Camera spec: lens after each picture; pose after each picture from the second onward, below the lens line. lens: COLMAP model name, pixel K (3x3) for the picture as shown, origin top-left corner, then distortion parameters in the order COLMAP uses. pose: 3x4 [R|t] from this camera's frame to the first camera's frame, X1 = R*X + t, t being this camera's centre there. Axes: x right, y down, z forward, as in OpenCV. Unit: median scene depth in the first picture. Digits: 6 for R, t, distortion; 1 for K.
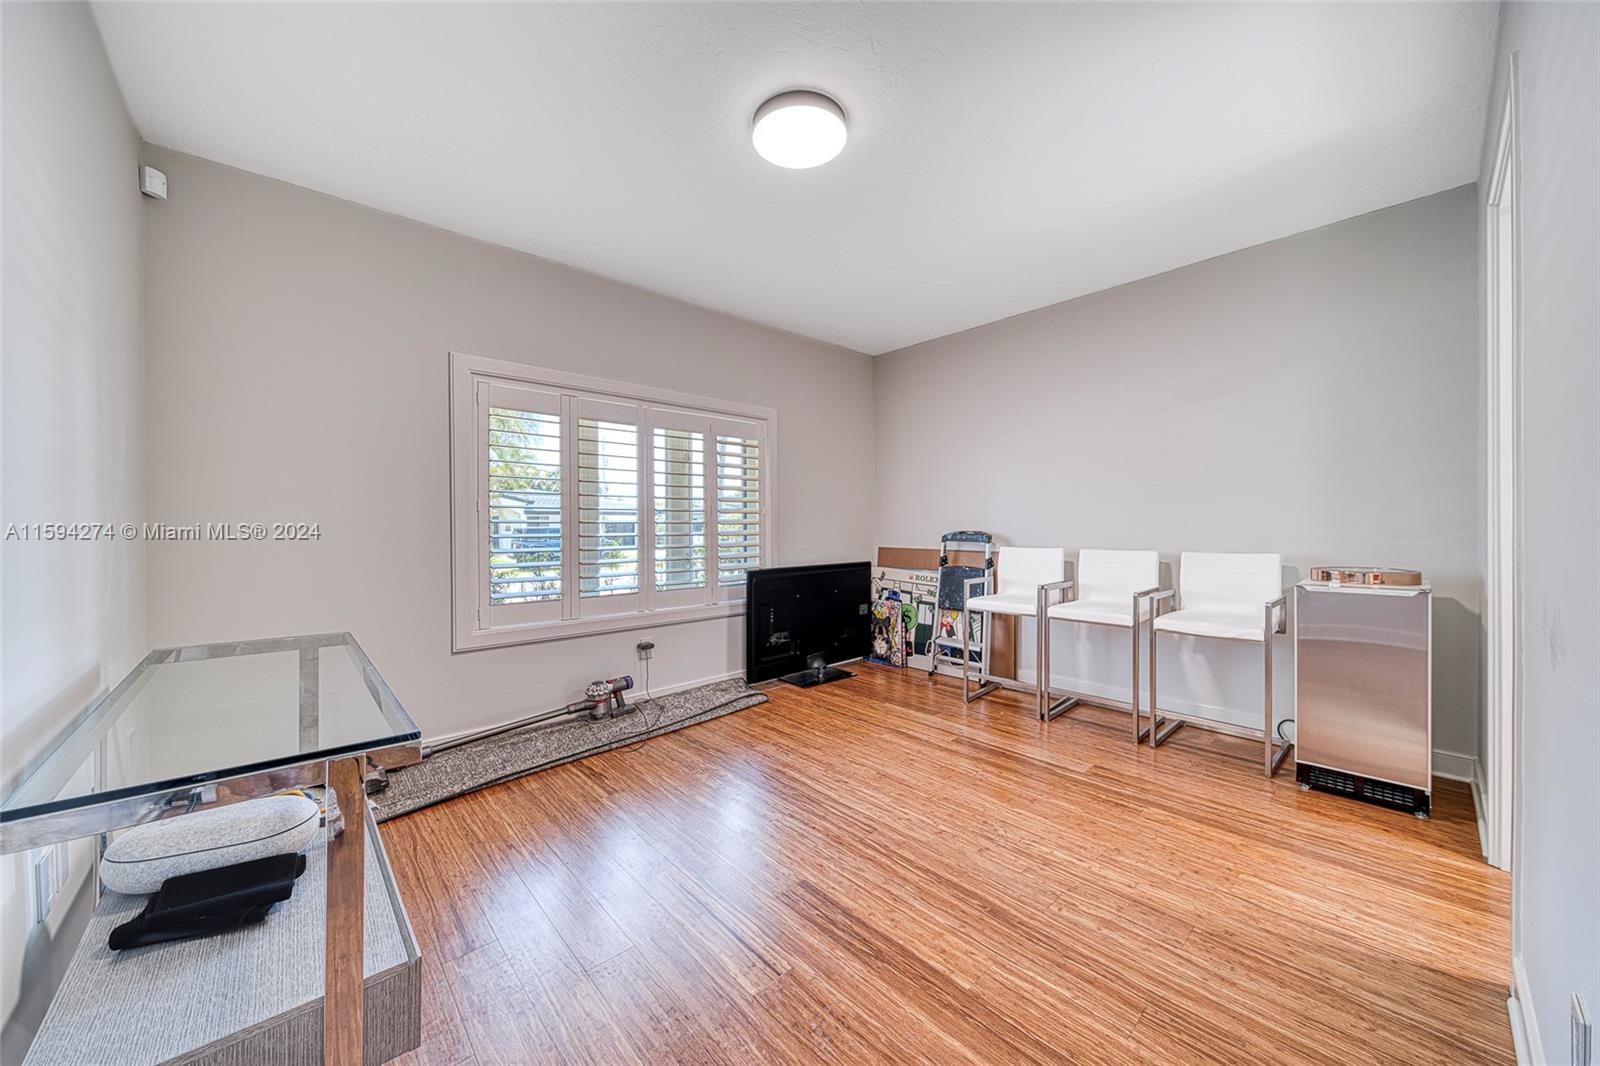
lens RADIAL K [[570.1, 0, 793.1], [0, 570.1, 536.8], [0, 0, 1]] dist [-0.001015, -0.000235]
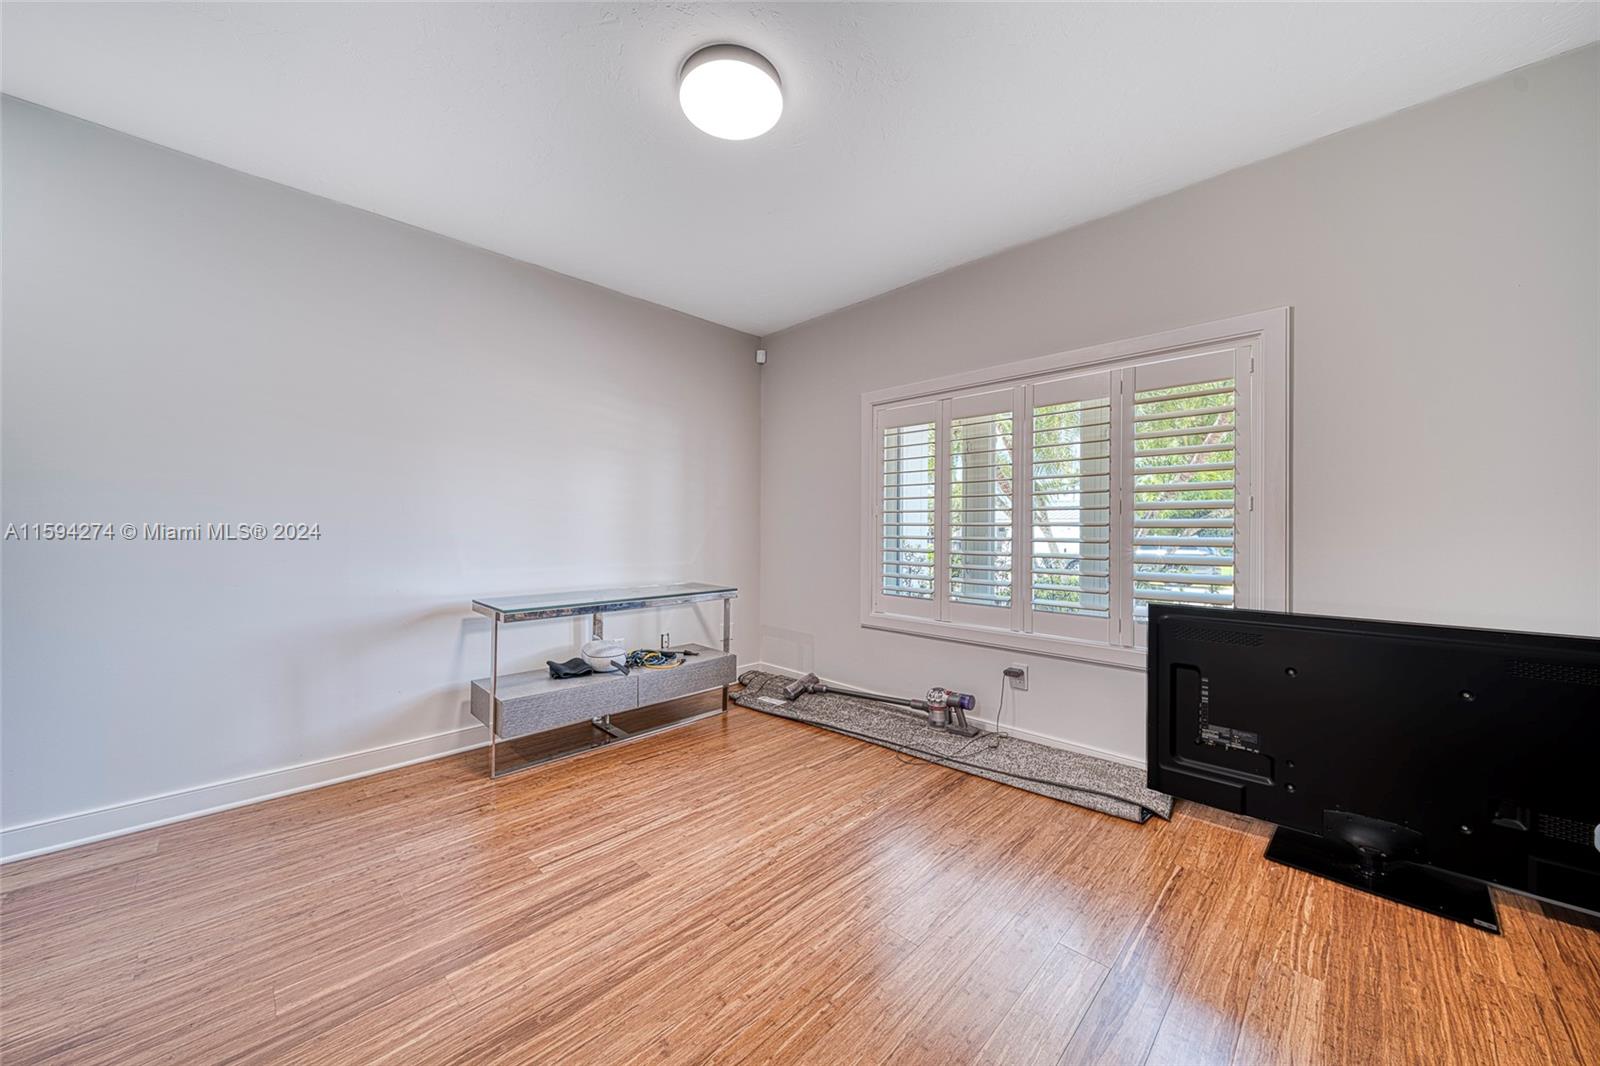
lens RADIAL K [[565.5, 0, 801.4], [0, 565.5, 529.8], [0, 0, 1]] dist [-0.000217, -0.000502]
pose [[0.061365, 0.008200, -0.998082, 0.659702], [-0.023473, 0.999702, 0.006770, -0.020407], [0.997839, 0.023012, 0.061539, 0.754397]]
